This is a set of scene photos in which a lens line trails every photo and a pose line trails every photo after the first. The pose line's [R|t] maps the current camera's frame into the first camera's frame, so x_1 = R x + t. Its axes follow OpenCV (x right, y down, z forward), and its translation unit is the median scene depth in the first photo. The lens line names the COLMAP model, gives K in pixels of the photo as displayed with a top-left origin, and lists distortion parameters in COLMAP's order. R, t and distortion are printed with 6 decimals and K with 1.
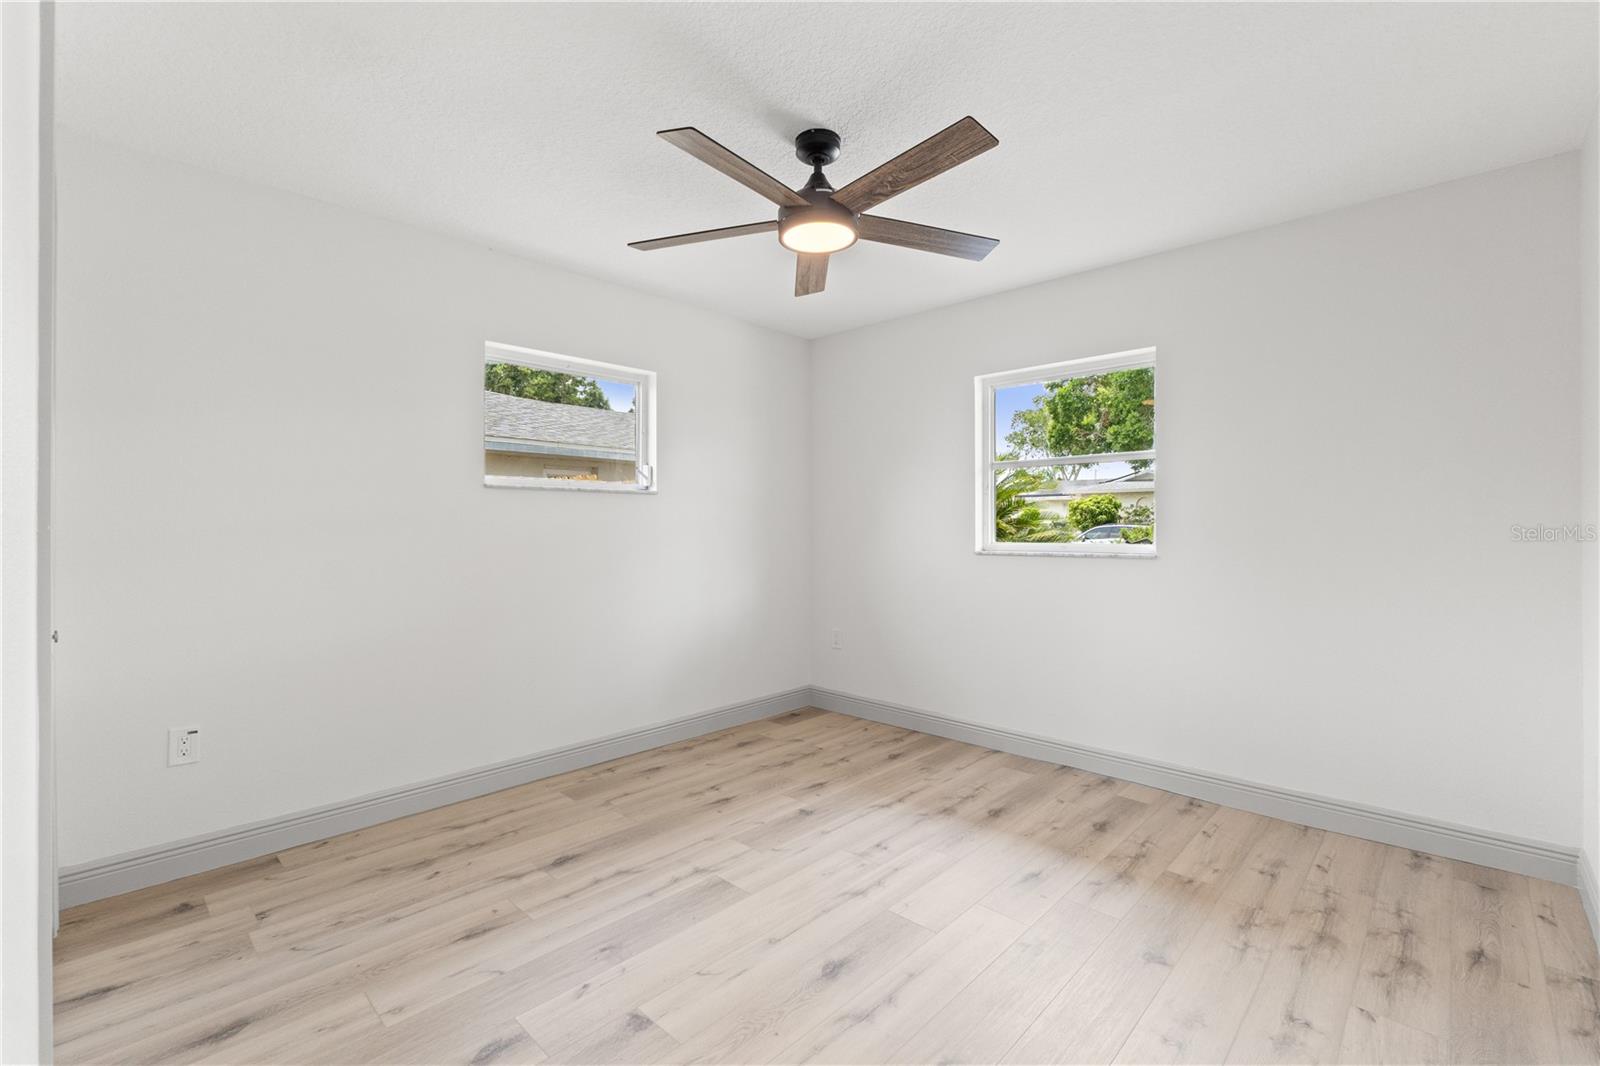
lens RADIAL K [[693.7, 0, 801.6], [0, 693.7, 530.4], [0, 0, 1]] dist [-0.004981, 0.000127]
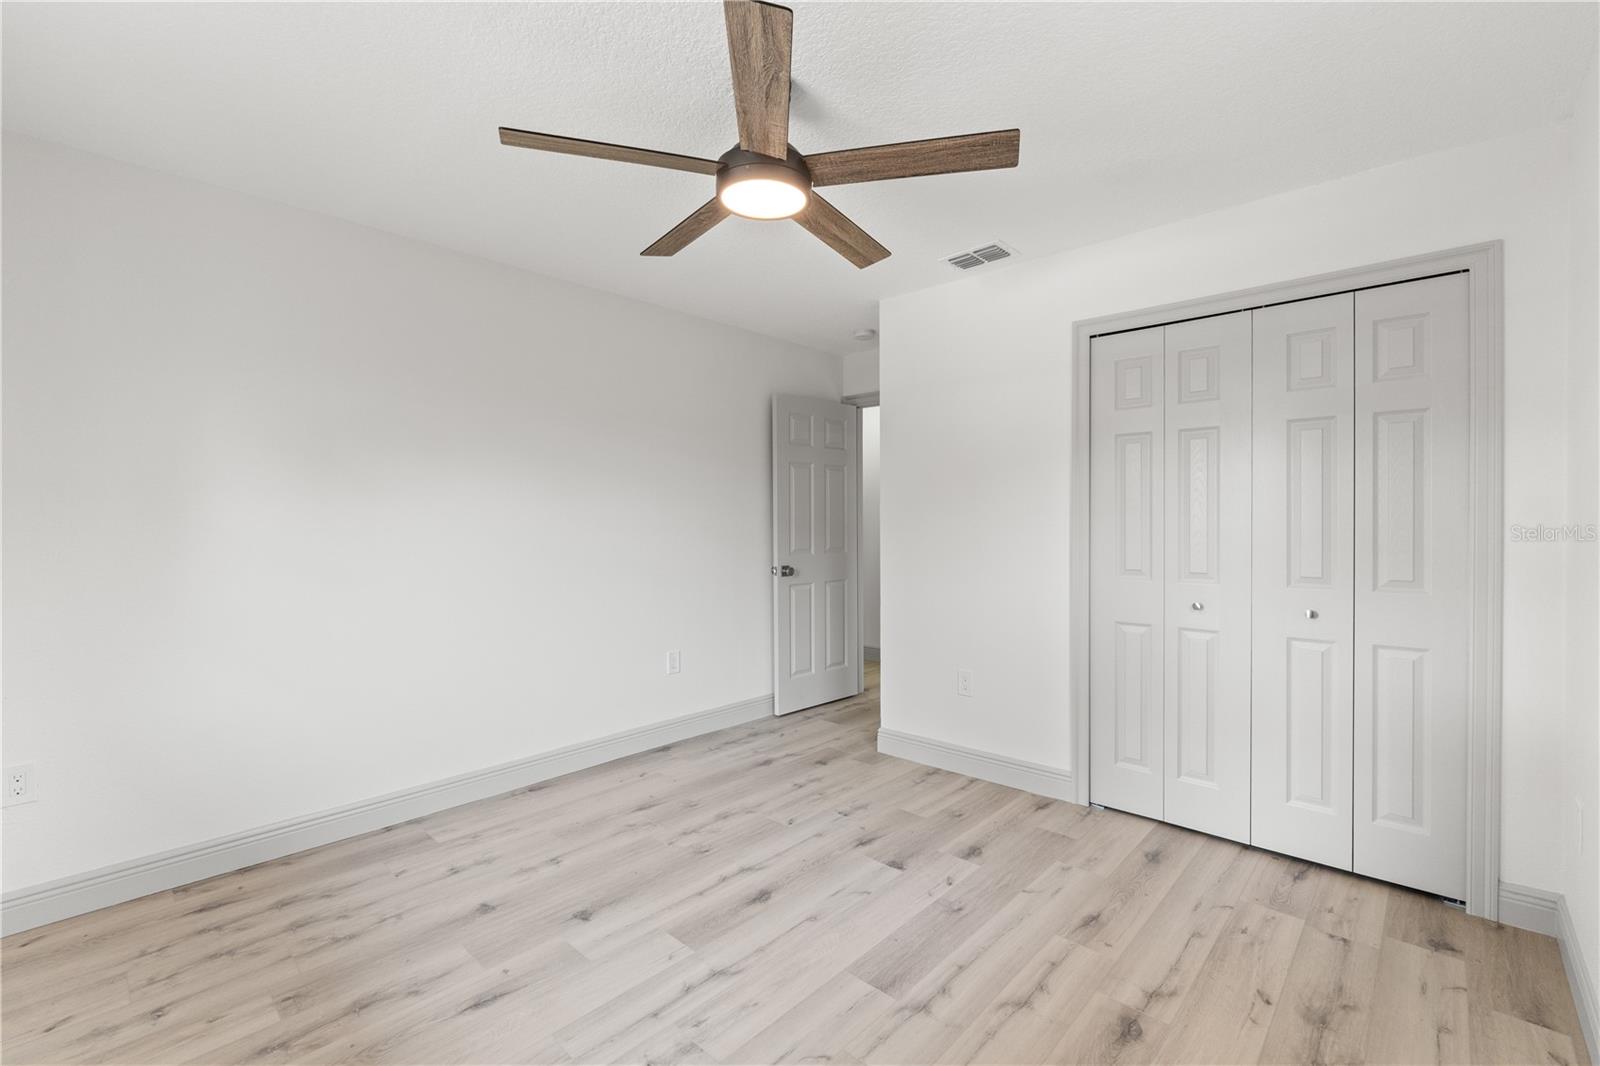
lens RADIAL K [[693.7, 0, 811.9], [0, 693.7, 525.7], [0, 0, 1]] dist [-0.004981, 0.000127]
pose [[-0.999750, 0.001783, -0.022292, -0.015329], [0.001465, 0.999897, 0.014273, -0.041462], [0.022316, 0.014237, -0.999650, 1.948346]]
